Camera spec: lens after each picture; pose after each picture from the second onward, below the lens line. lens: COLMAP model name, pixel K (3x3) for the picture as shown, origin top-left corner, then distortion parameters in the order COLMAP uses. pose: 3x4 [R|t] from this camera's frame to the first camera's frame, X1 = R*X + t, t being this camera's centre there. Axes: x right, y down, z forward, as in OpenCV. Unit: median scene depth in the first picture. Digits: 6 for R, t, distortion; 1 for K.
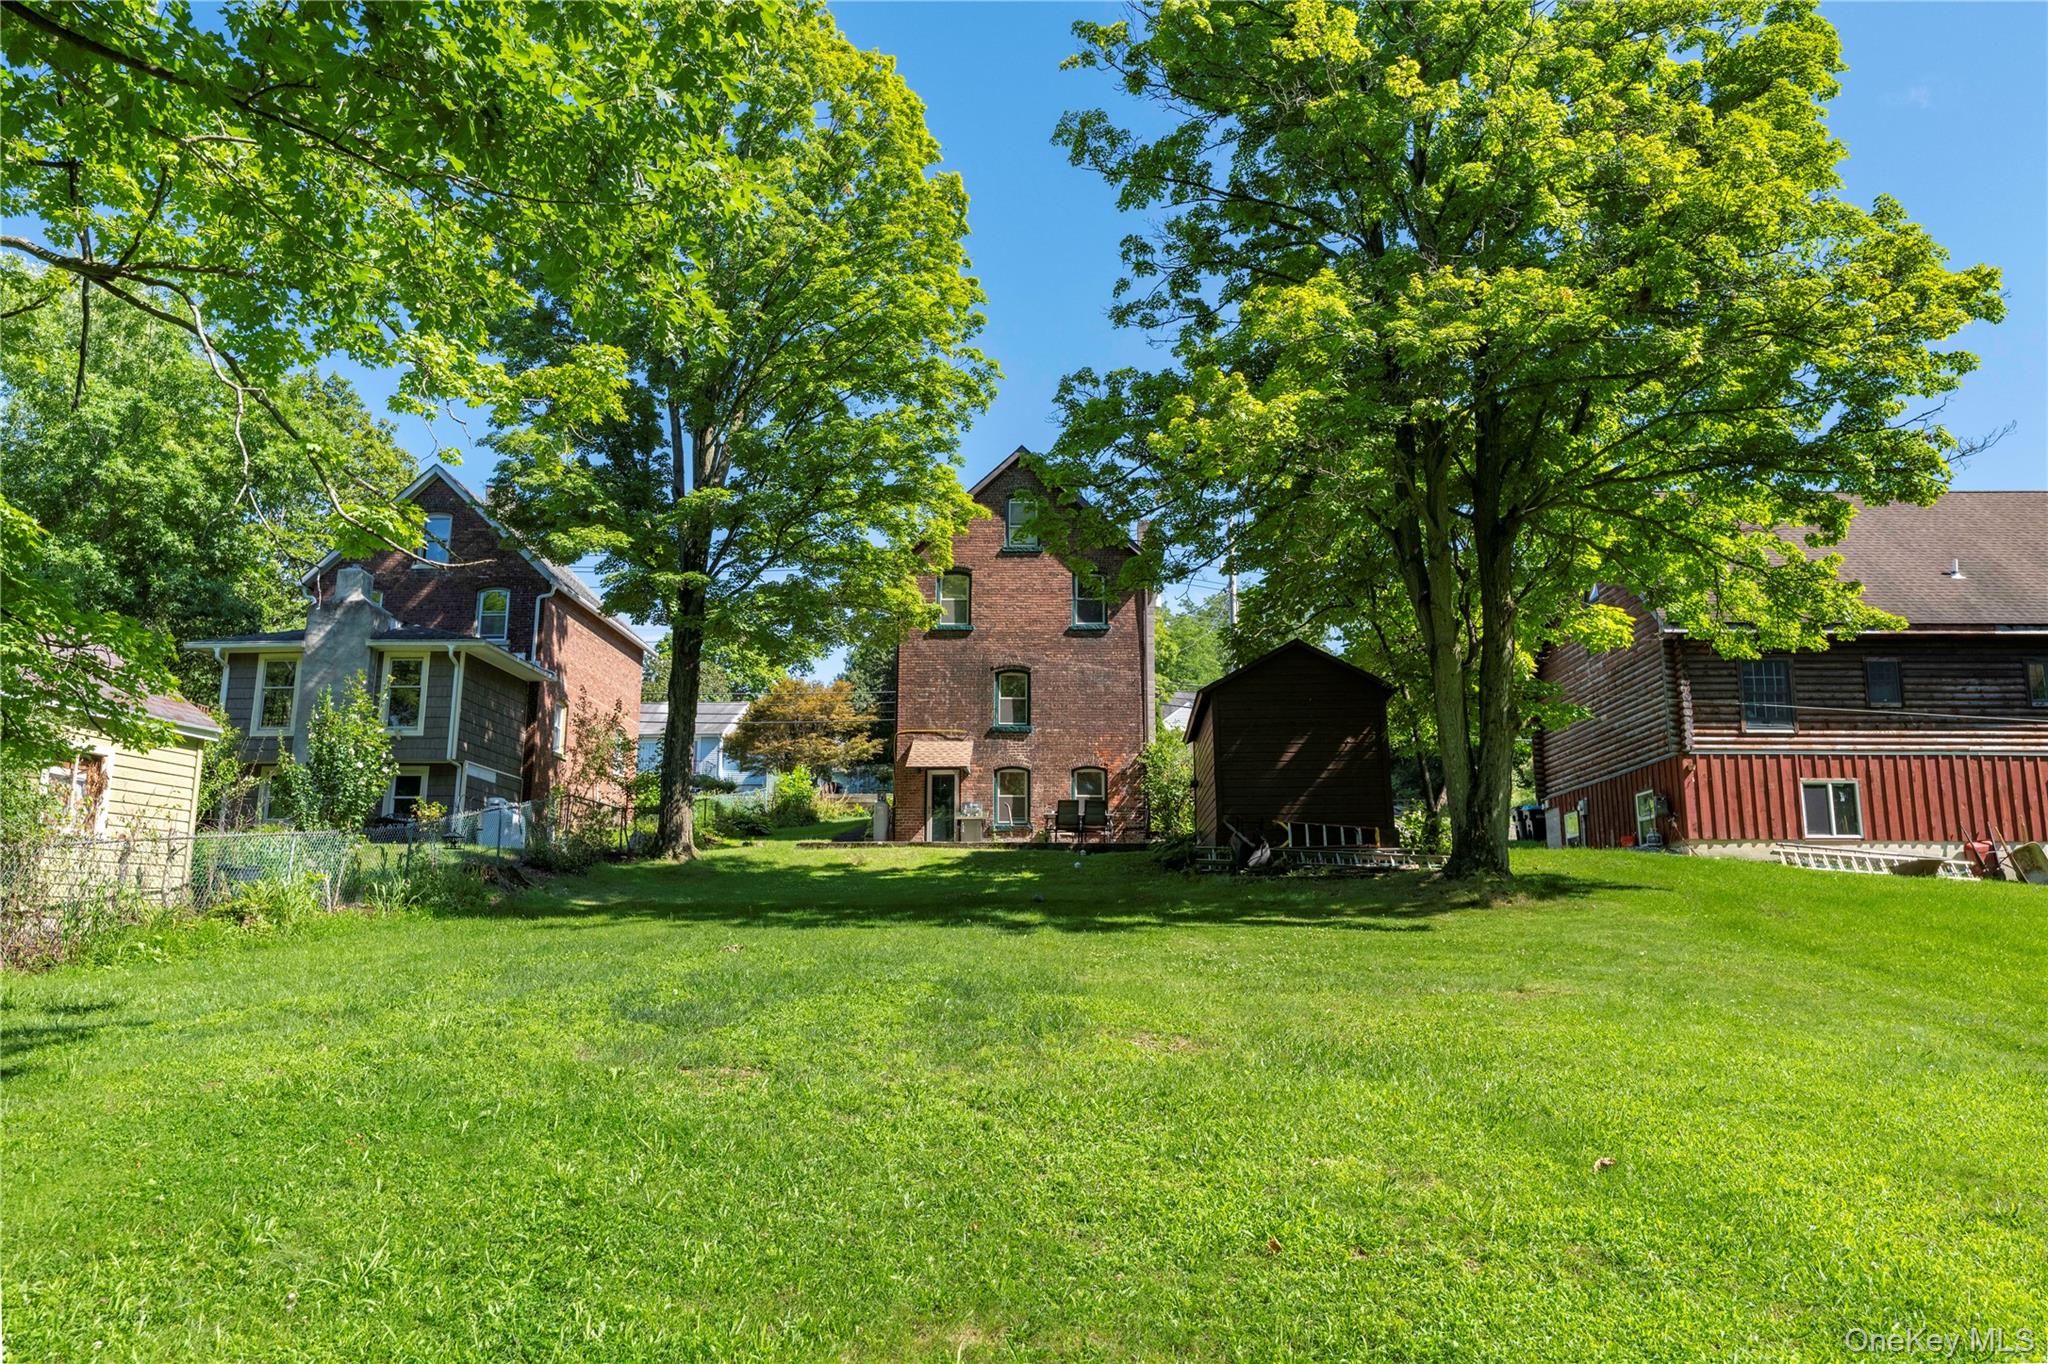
lens RADIAL K [[1362.7, 0, 1050.2], [0, 1362.7, 611.0], [0, 0, 1]] dist [-0.006287, 0.001953]
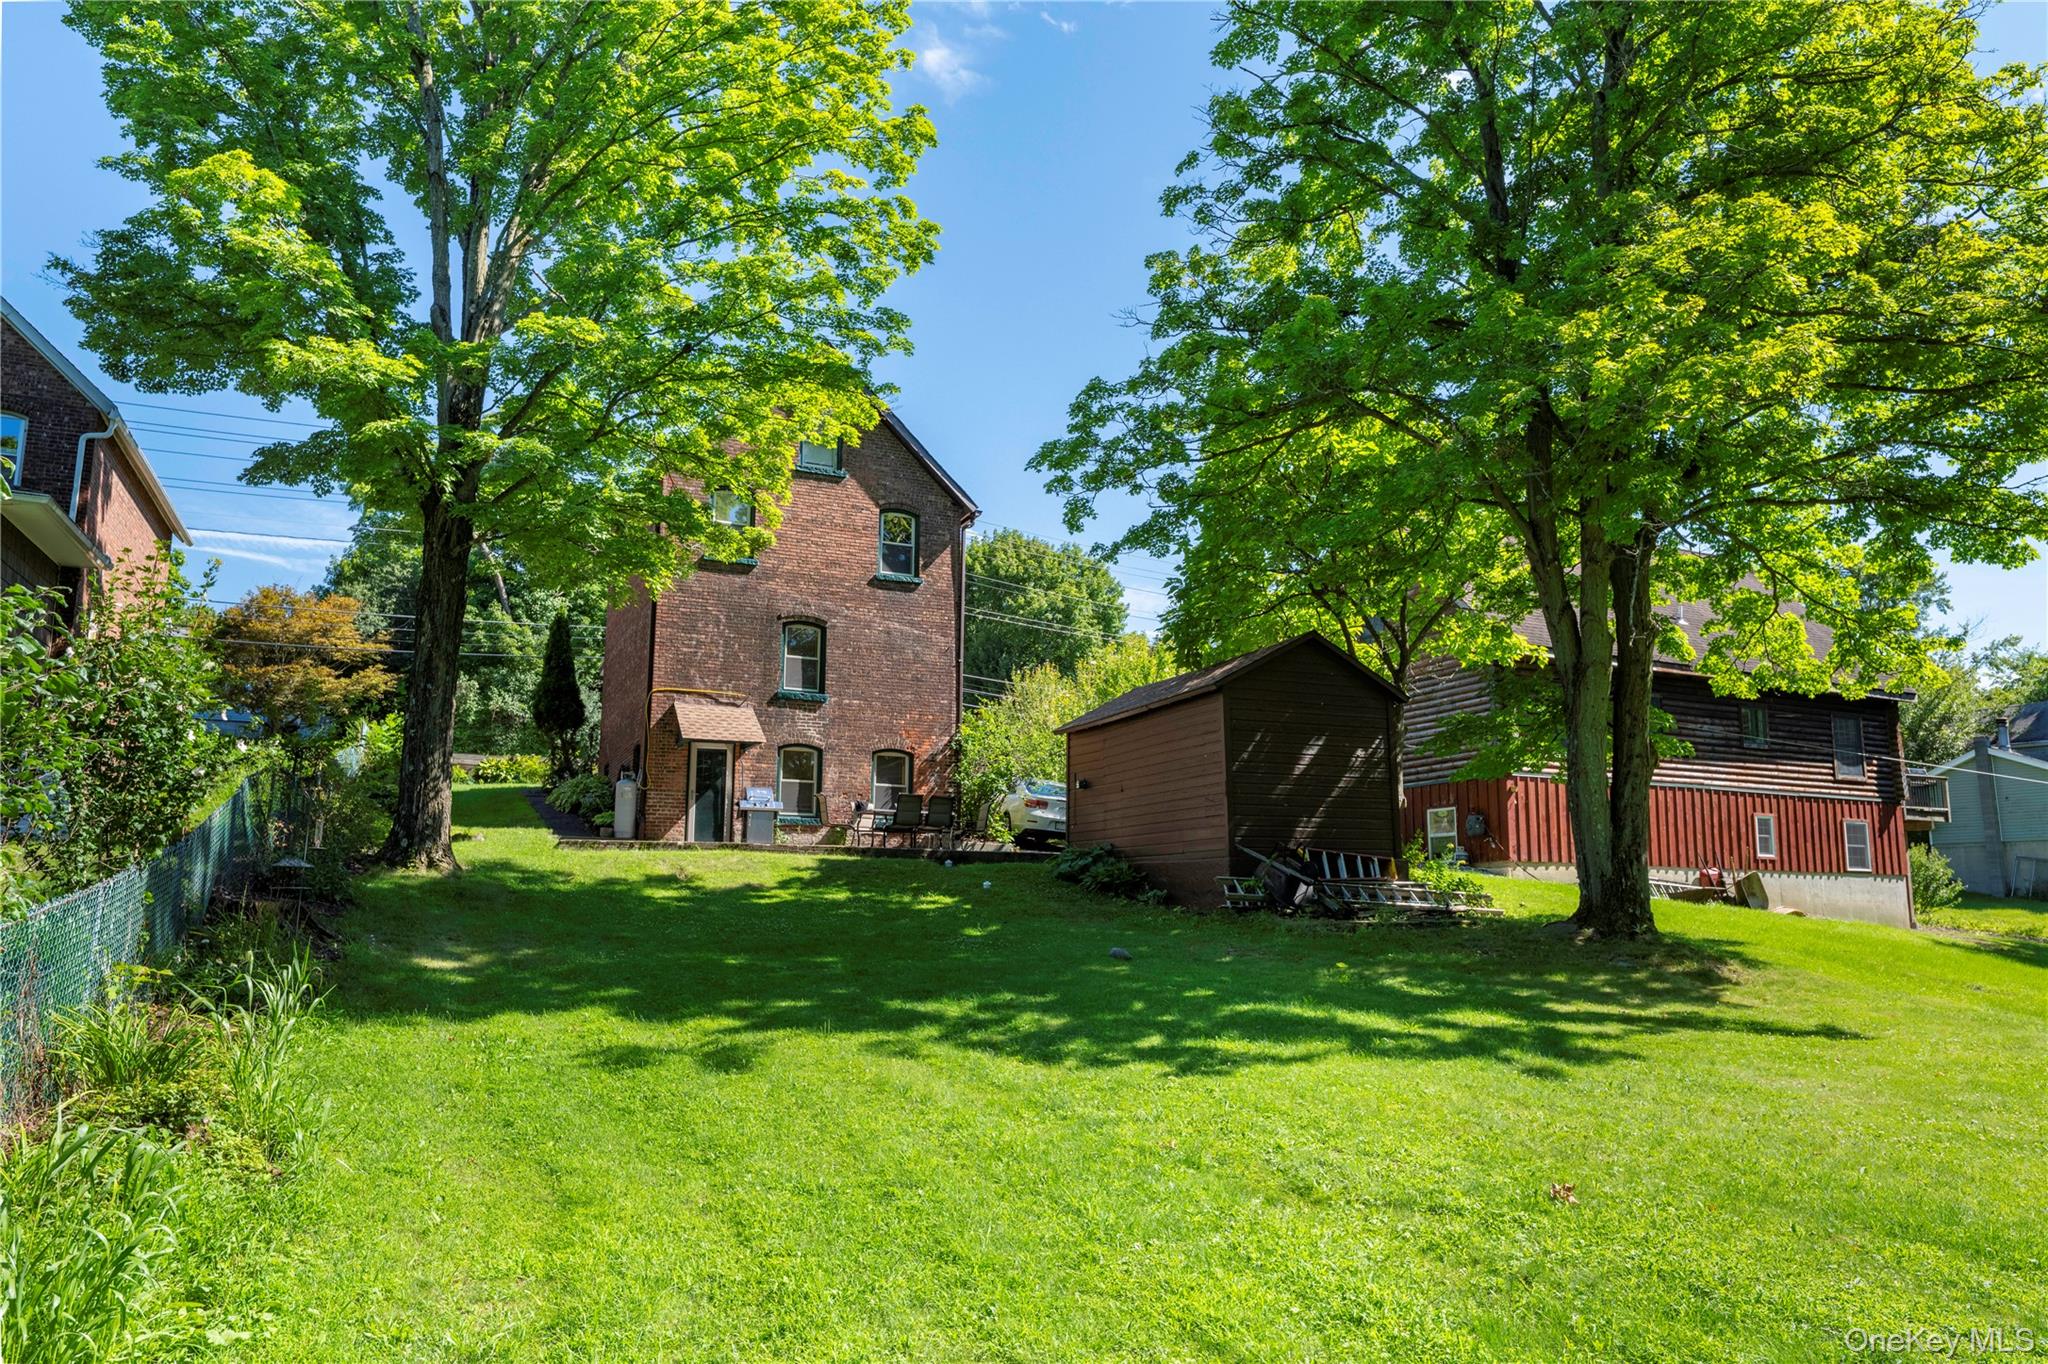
lens RADIAL K [[1362.7, 0, 1057.2], [0, 1362.7, 635.4], [0, 0, 1]] dist [-0.006287, 0.001953]
pose [[0.894890, 0.091736, 0.436756, -0.245881], [-0.113542, 0.993243, 0.024022, 0.015820], [-0.431601, -0.071087, 0.899259, 0.230112]]
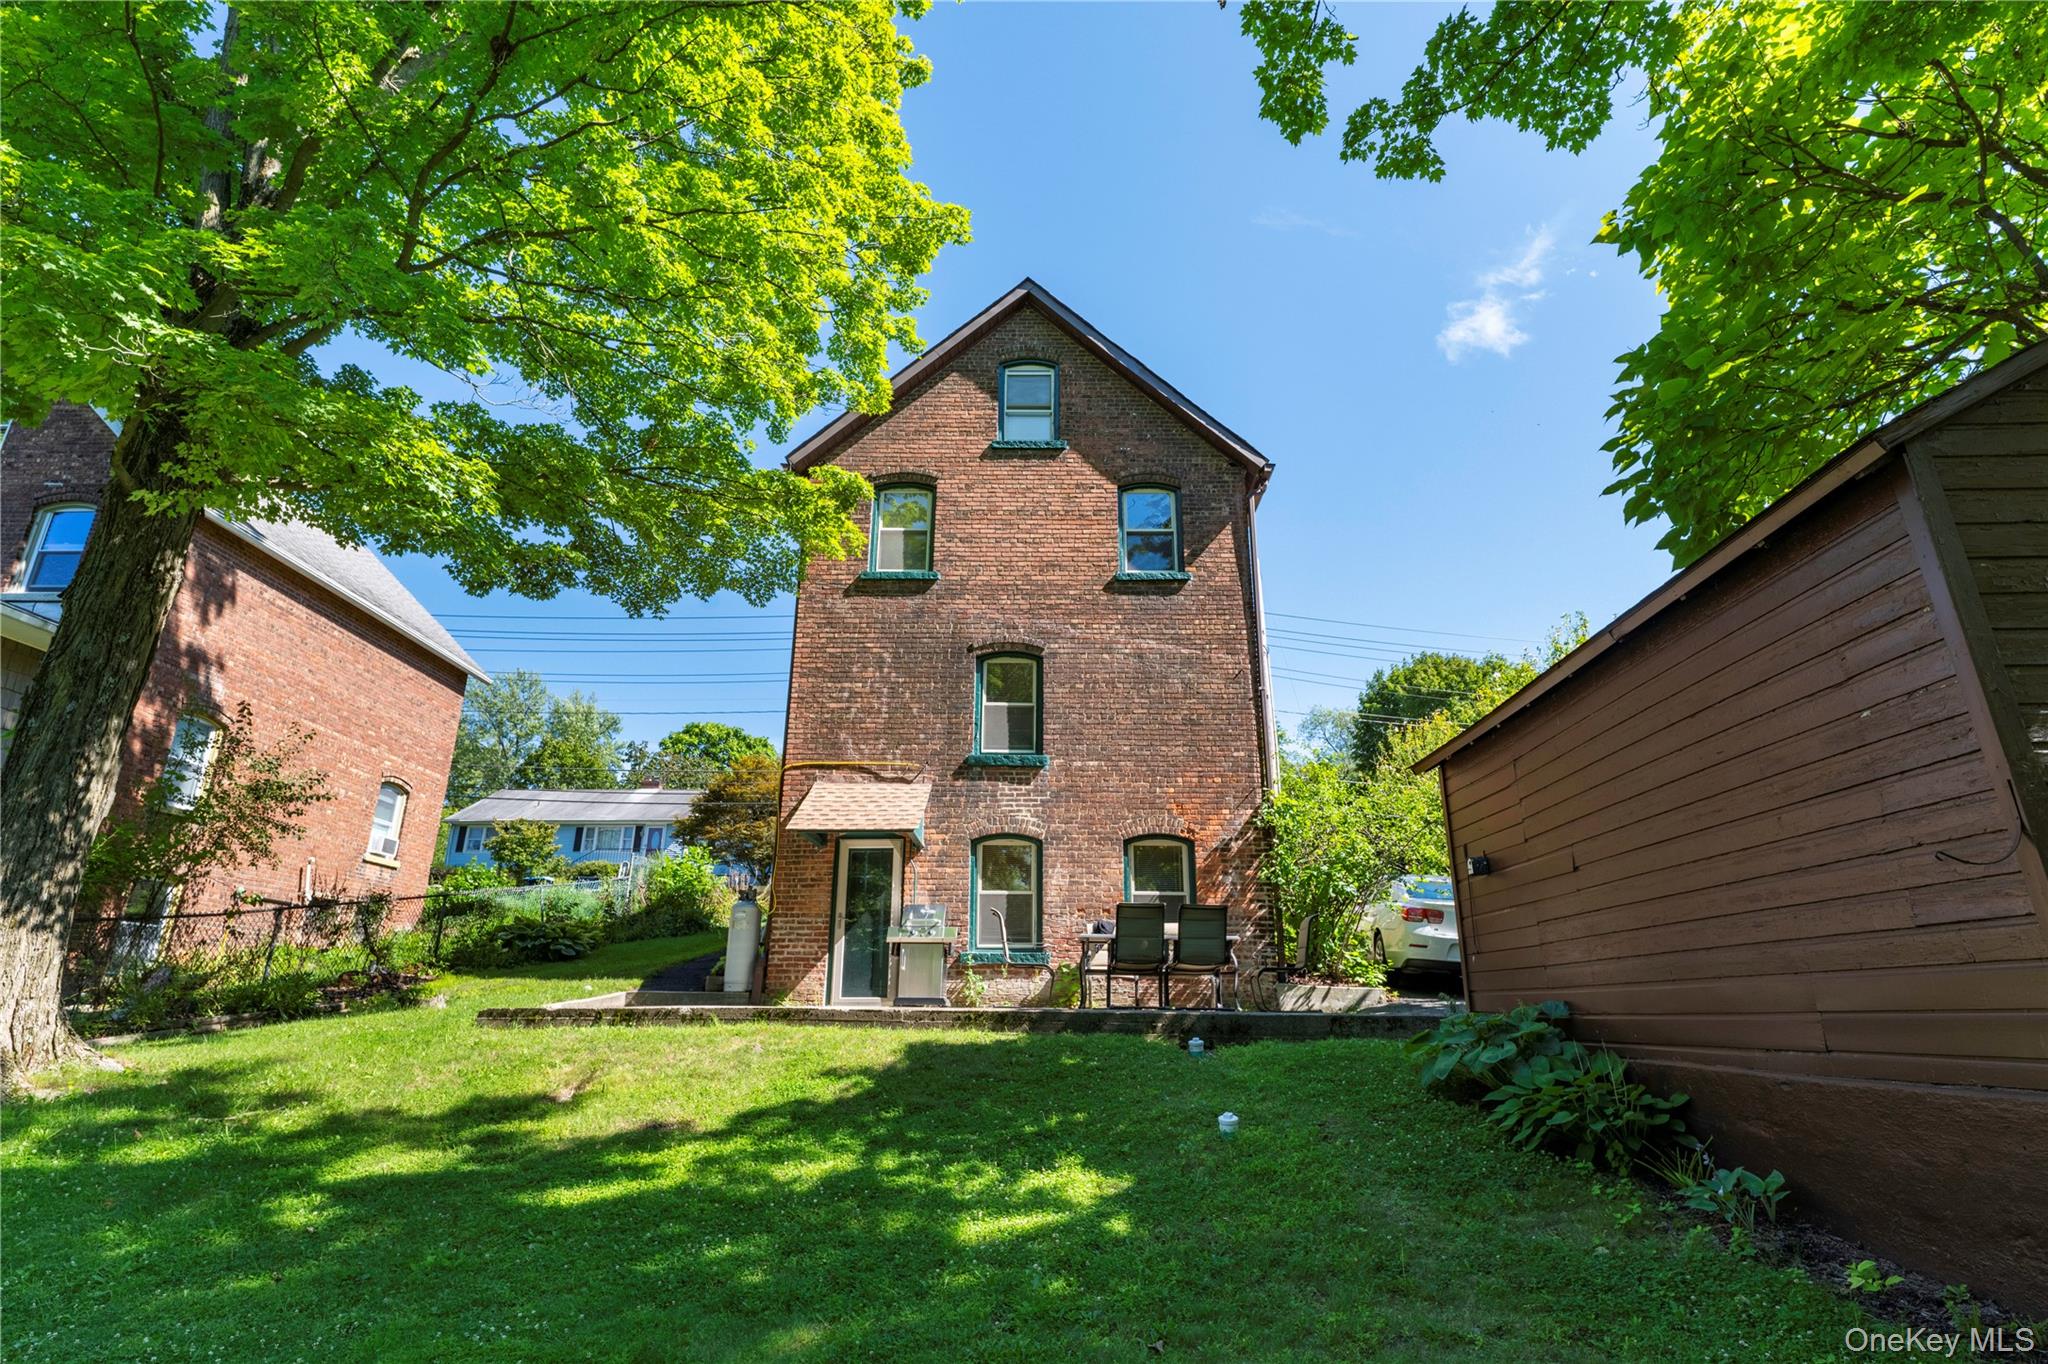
lens RADIAL K [[1013.3, 0, 1037.2], [0, 1013.3, 671.6], [0, 0, 1]] dist [-0.005283, -0.000557]
pose [[0.999840, 0.008262, 0.015844, -0.023162], [-0.007072, 0.997251, -0.073753, 0.081797], [-0.016409, 0.073629, 0.997151, 0.620293]]
